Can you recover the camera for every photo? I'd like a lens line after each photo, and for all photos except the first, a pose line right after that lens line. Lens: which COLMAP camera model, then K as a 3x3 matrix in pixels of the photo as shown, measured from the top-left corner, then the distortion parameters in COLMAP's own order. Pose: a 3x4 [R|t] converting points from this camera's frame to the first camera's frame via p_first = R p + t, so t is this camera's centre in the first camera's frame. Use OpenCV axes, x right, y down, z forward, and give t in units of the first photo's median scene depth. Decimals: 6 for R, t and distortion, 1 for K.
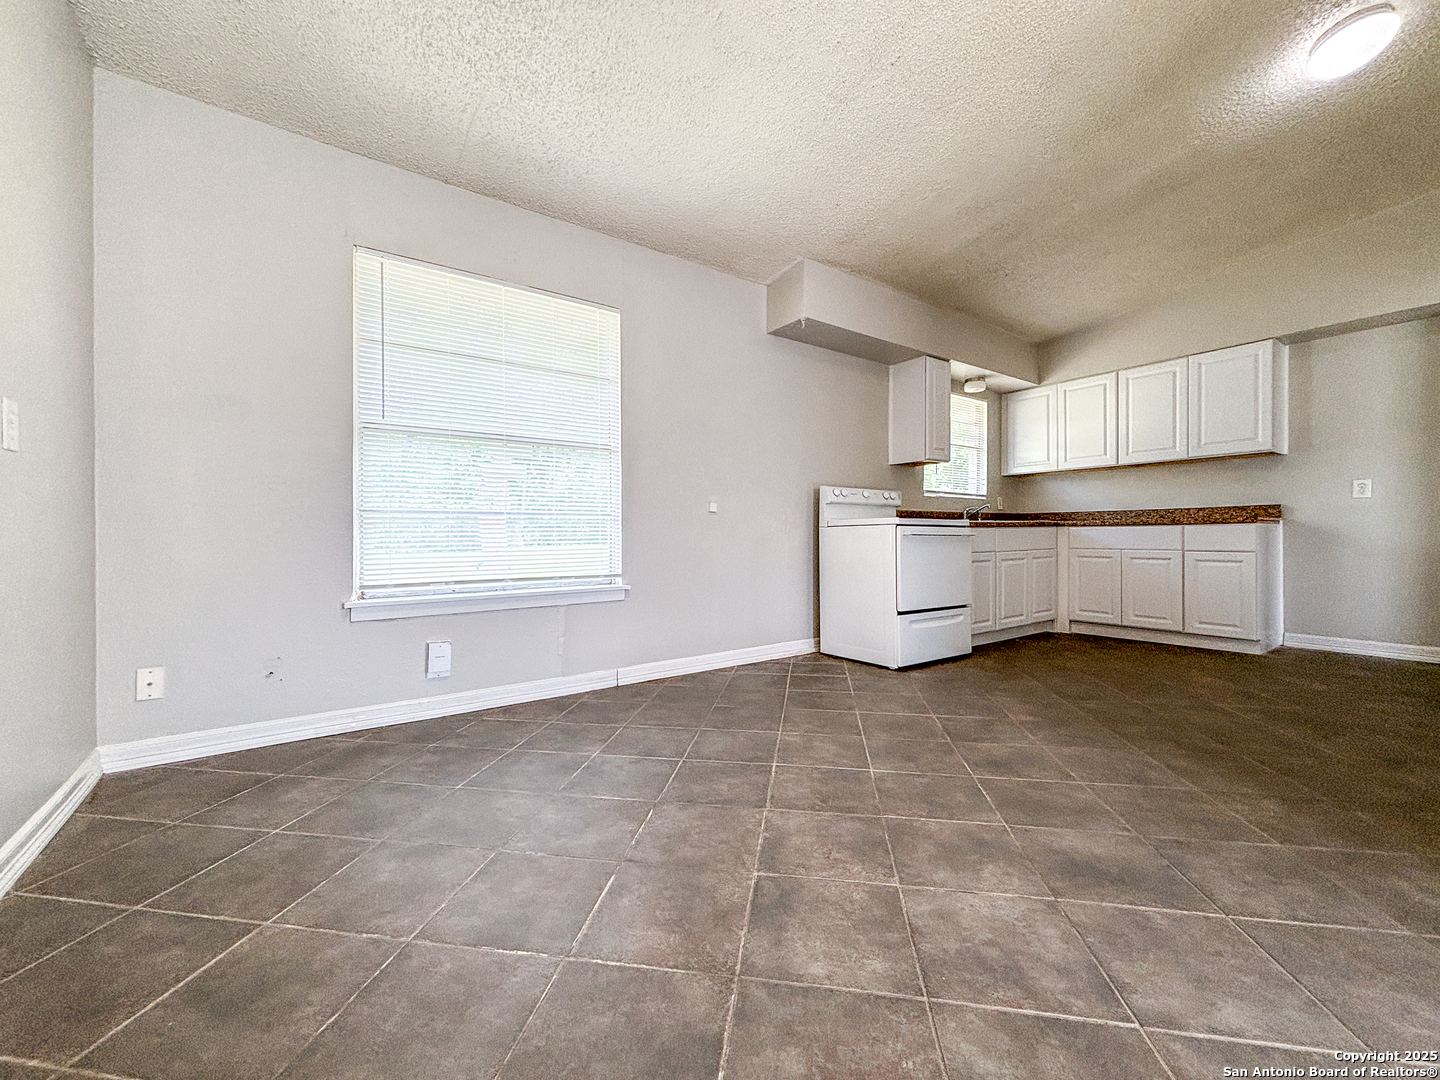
lens RADIAL K [[578.6, 0, 711.6], [0, 578.6, 539.9], [0, 0, 1]] dist [0.003043, 0.000206]
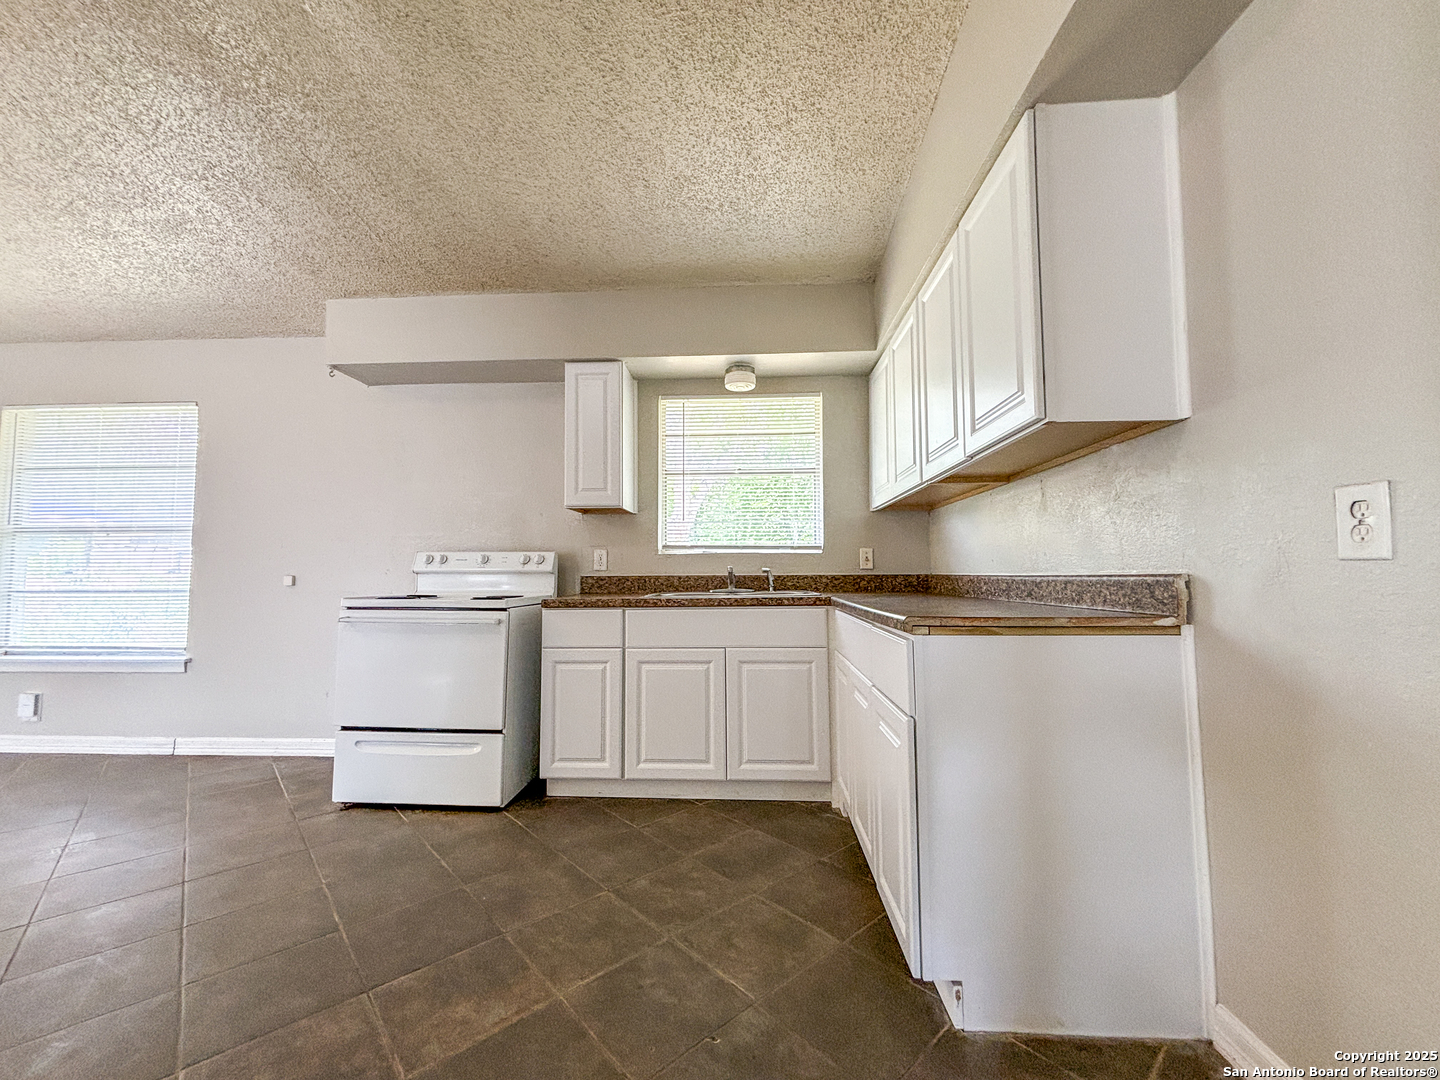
lens RADIAL K [[578.6, 0, 718.5], [0, 578.6, 540.0], [0, 0, 1]] dist [0.003043, 0.000206]
pose [[0.782912, -0.034237, -0.621190, 1.138948], [-0.005426, 0.998071, -0.061848, -0.068117], [0.622109, 0.051792, 0.781216, 0.688447]]
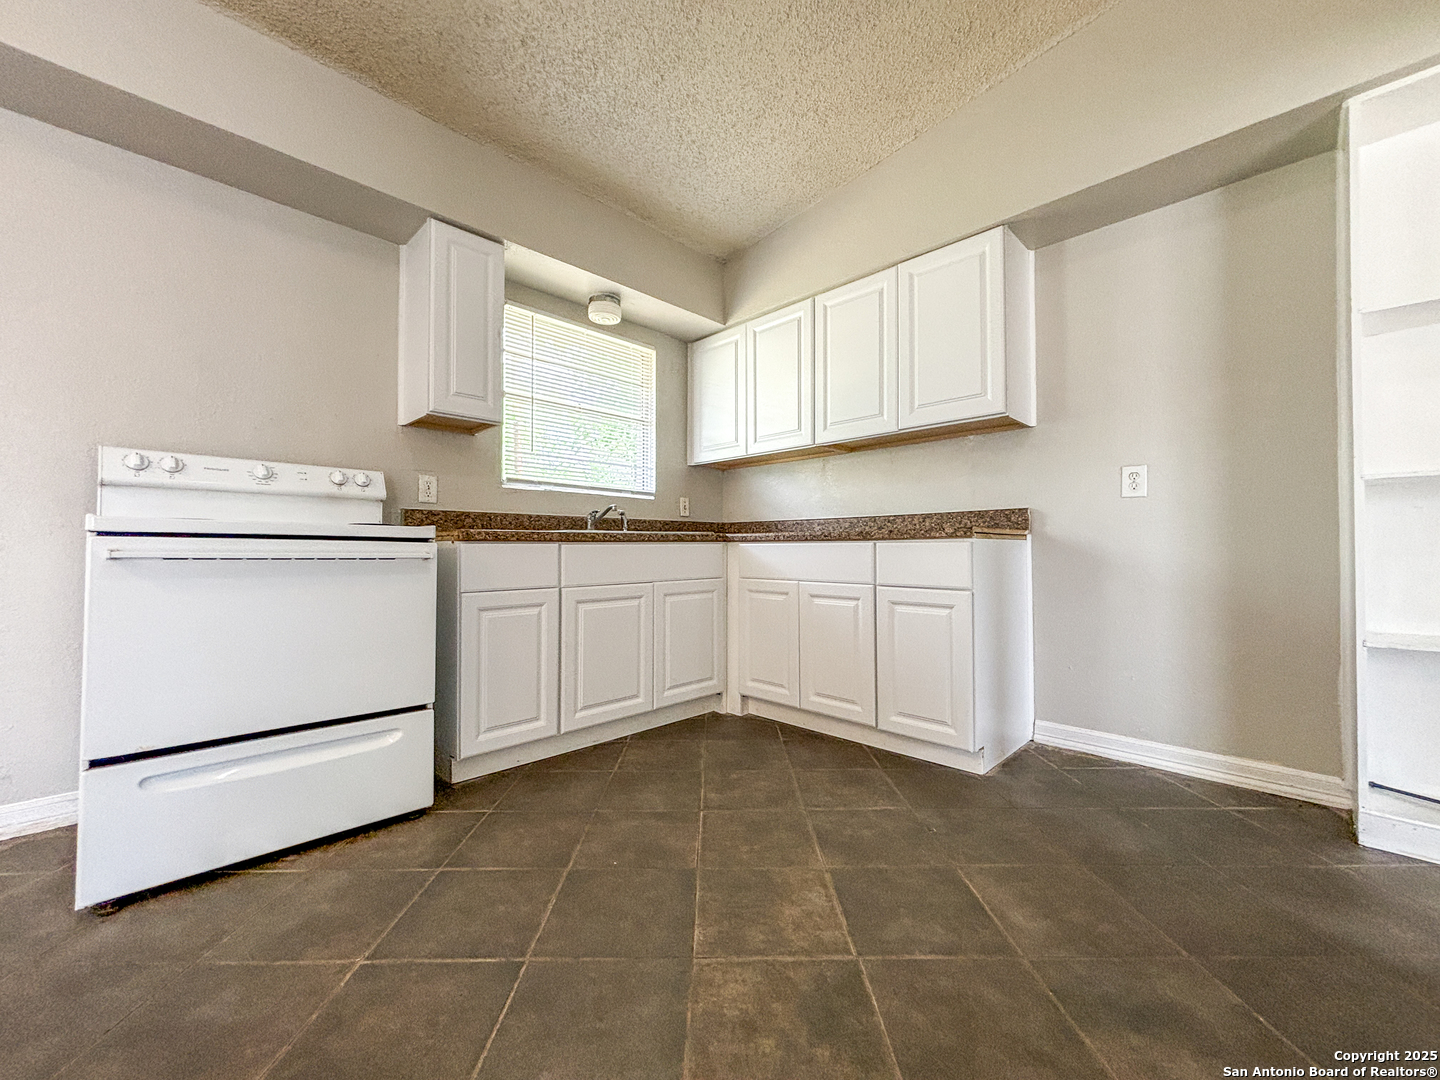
lens RADIAL K [[578.6, 0, 718.9], [0, 578.6, 541.2], [0, 0, 1]] dist [0.003043, 0.000206]
pose [[0.985841, 0.006776, 0.167545, 0.652471], [-0.003134, 0.999753, -0.021993, -0.014179], [-0.167653, 0.021157, 0.985619, 0.531035]]
